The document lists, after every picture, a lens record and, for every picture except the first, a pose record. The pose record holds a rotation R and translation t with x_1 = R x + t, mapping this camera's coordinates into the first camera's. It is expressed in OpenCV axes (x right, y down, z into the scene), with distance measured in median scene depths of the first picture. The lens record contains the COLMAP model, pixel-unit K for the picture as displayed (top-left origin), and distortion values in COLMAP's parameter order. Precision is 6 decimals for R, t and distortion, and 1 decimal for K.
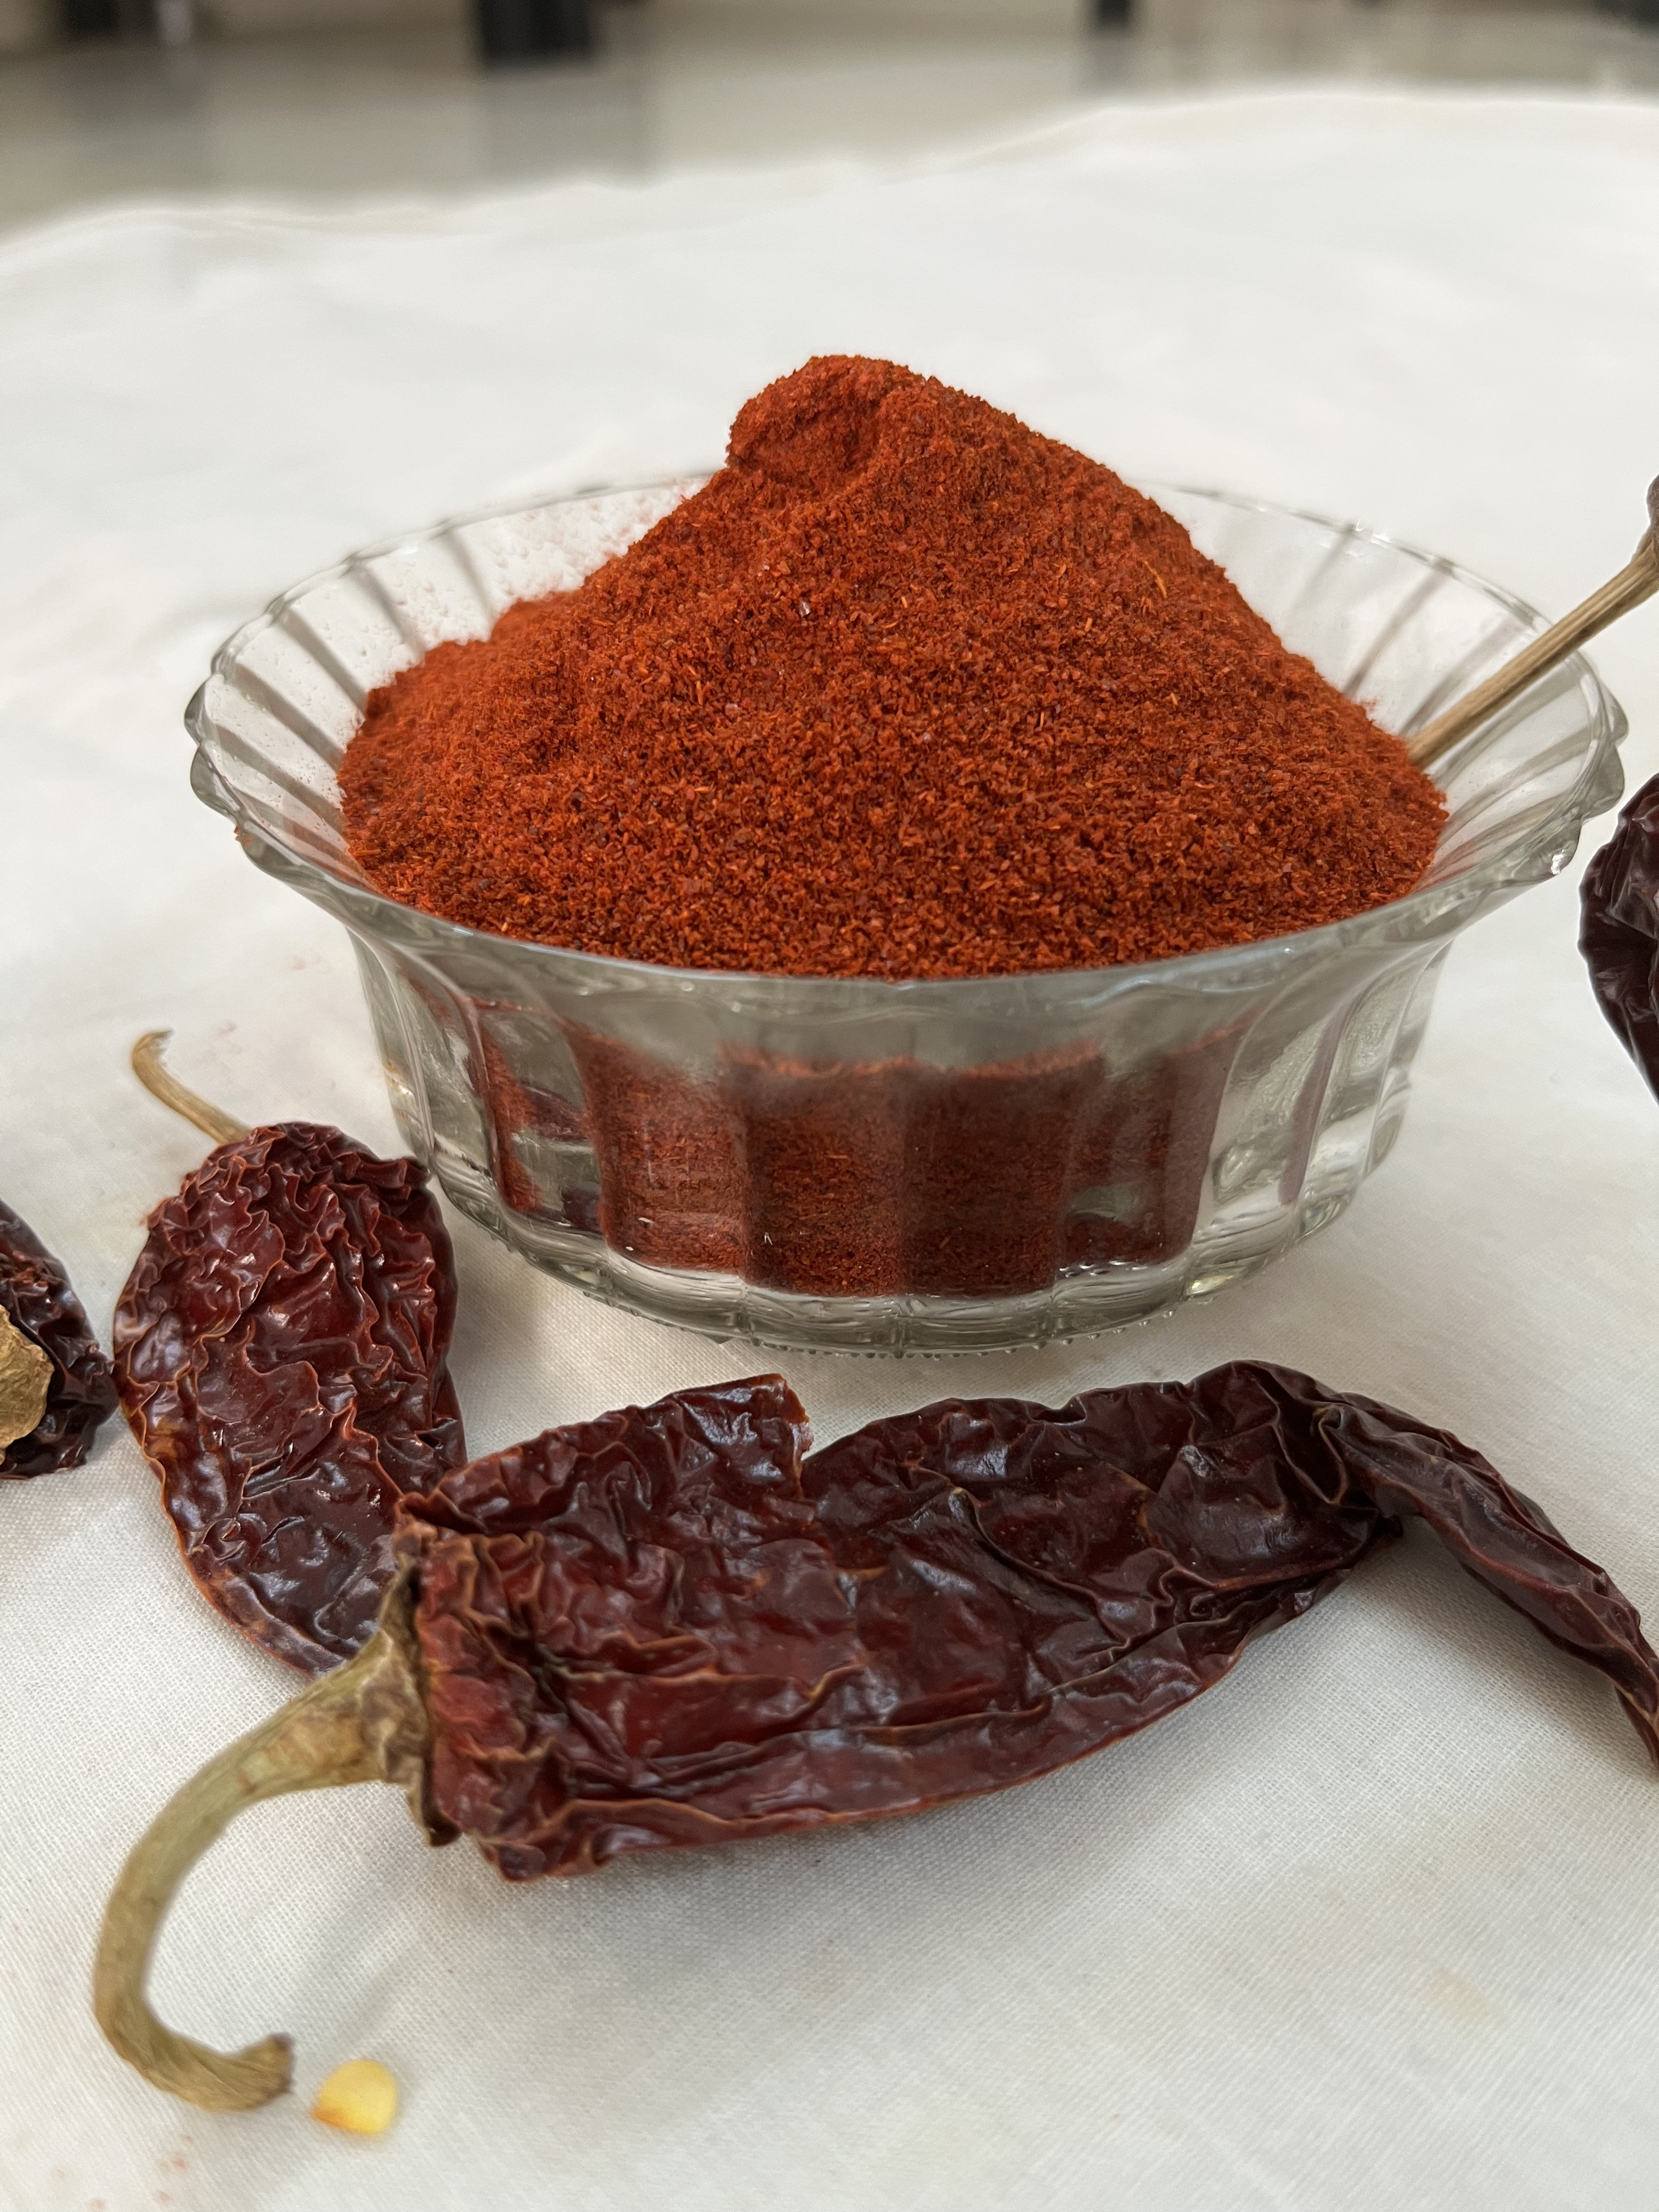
lens RADIAL K [[1678.3, 0, 829.5], [0, 1678.3, 1106.0], [0, 0, 1]] dist [0.133800, -0.296935]
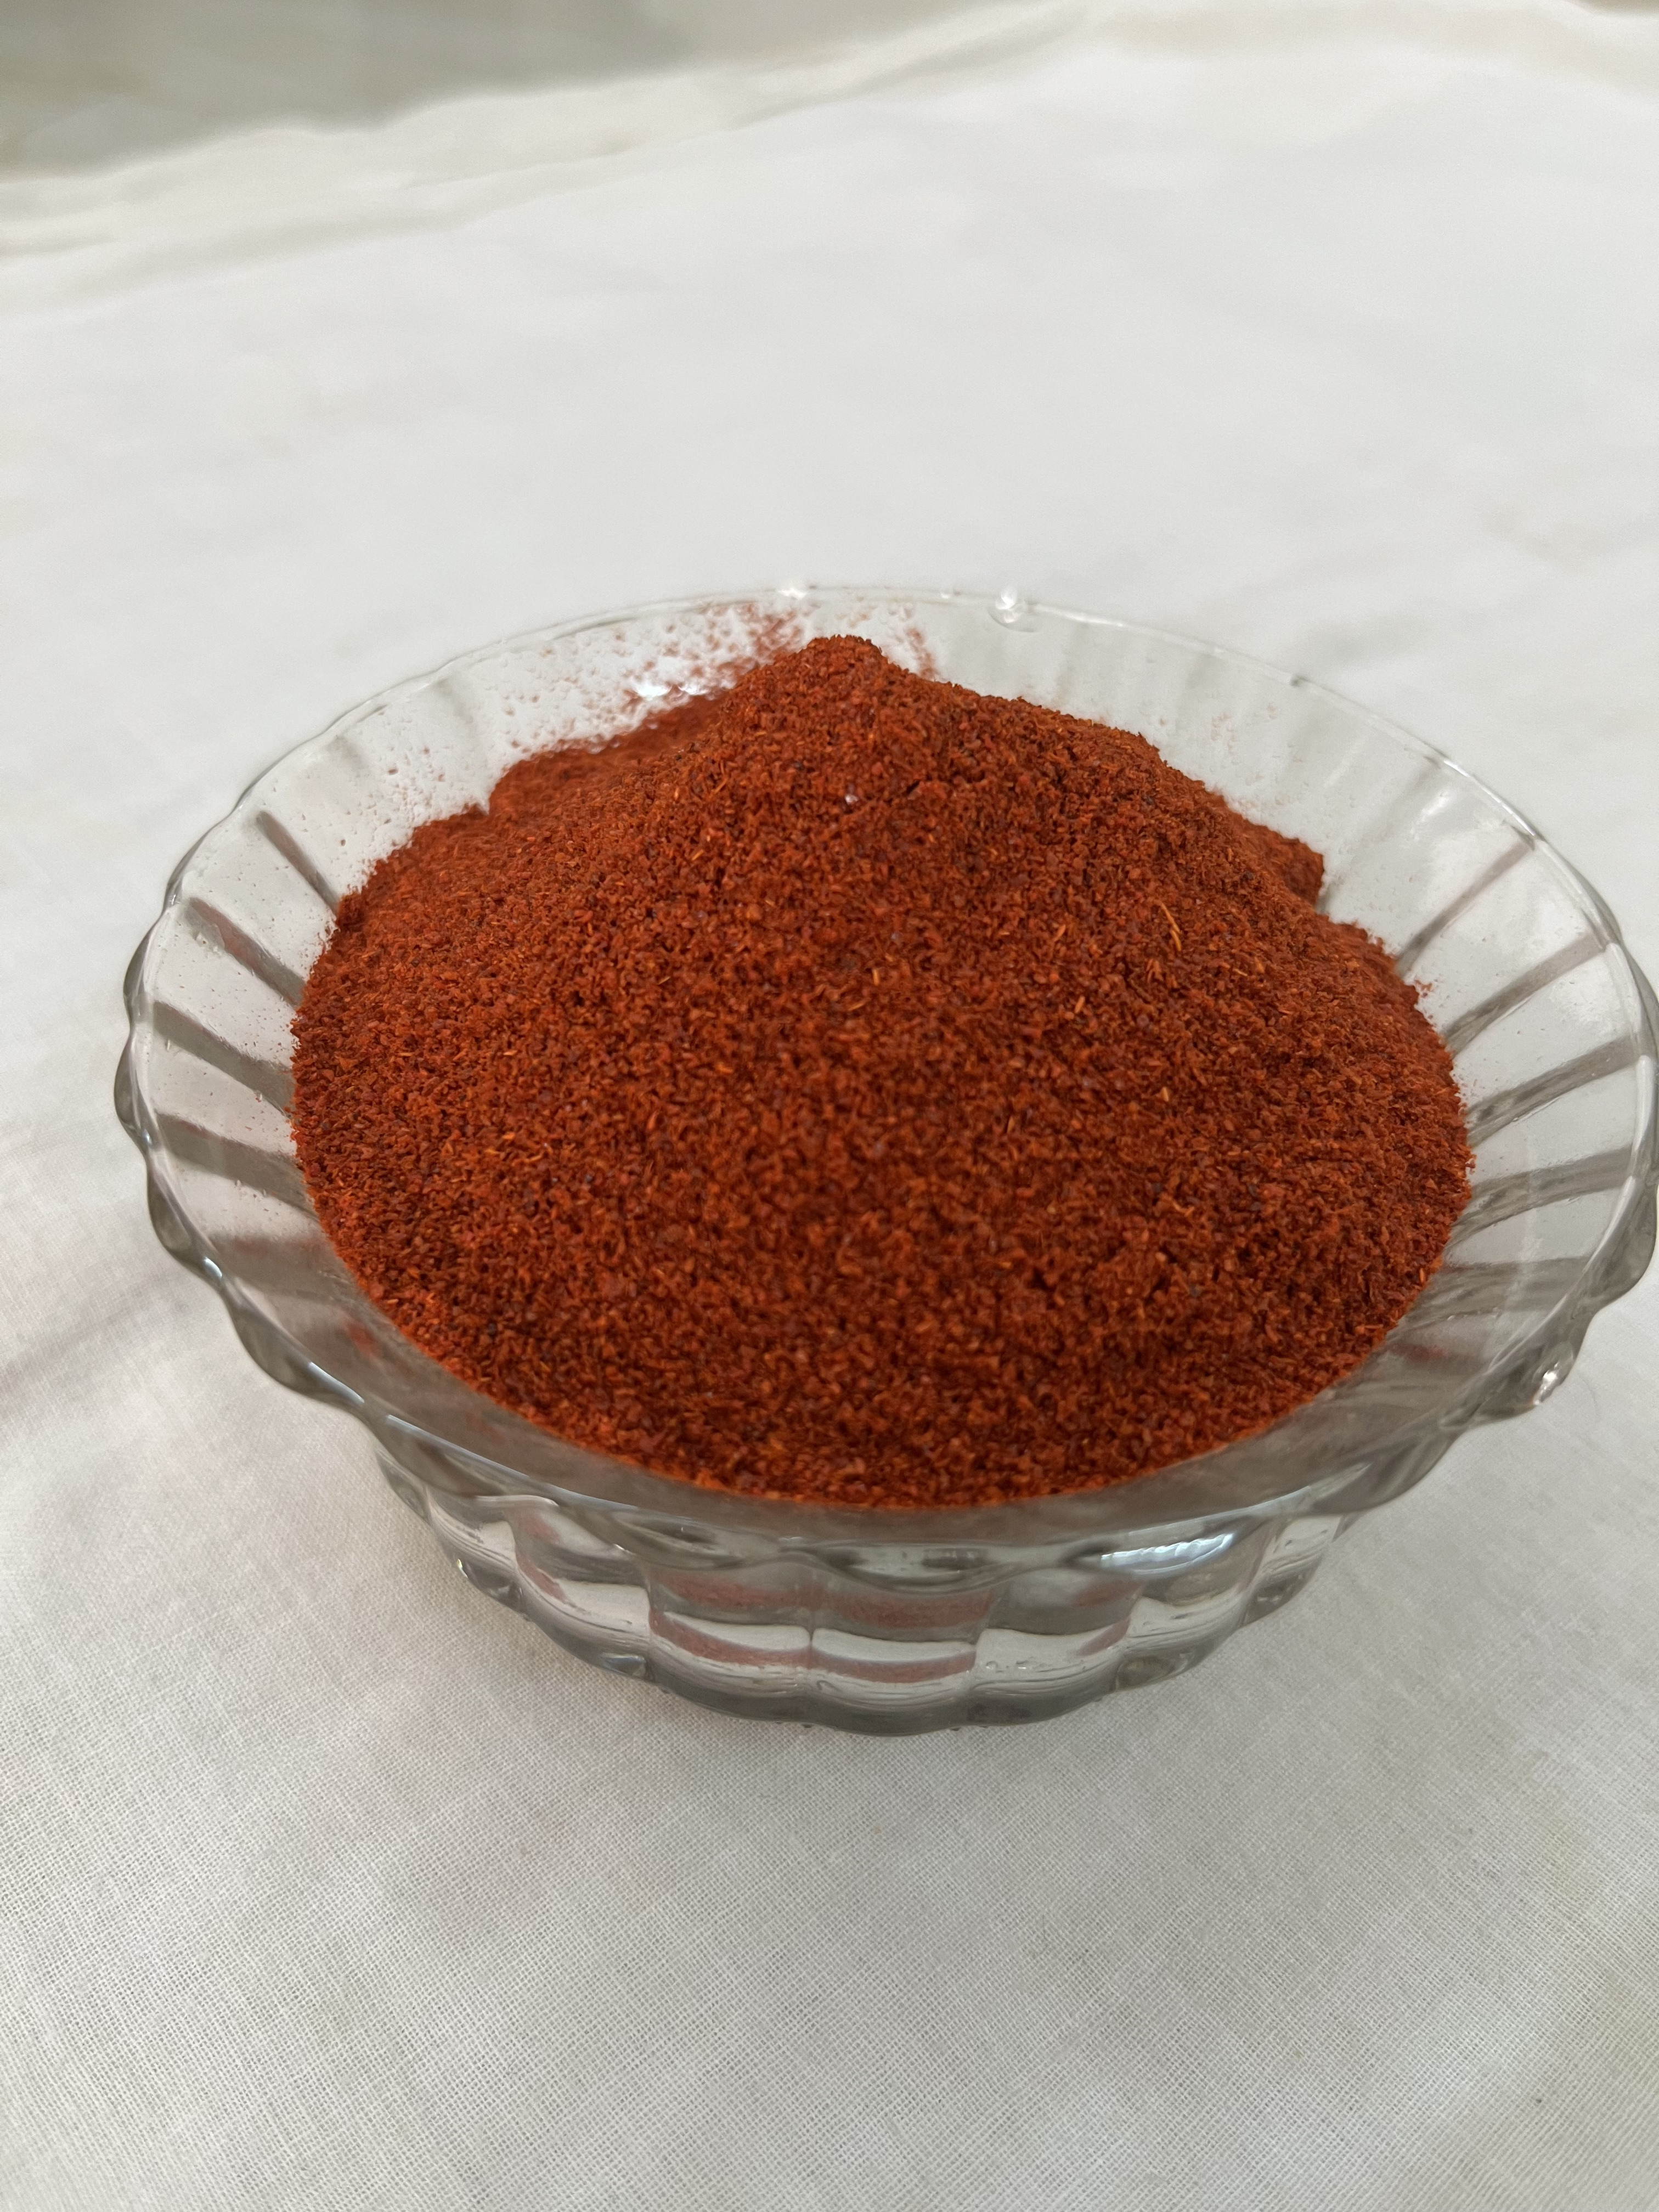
lens RADIAL K [[1678.3, 0, 829.5], [0, 1678.3, 1106.0], [0, 0, 1]] dist [0.133800, -0.296935]
pose [[0.993330, 0.095284, -0.064936, 0.088061], [-0.083569, 0.982925, 0.163934, -0.388904], [0.079447, -0.157414, 0.984332, 0.097657]]
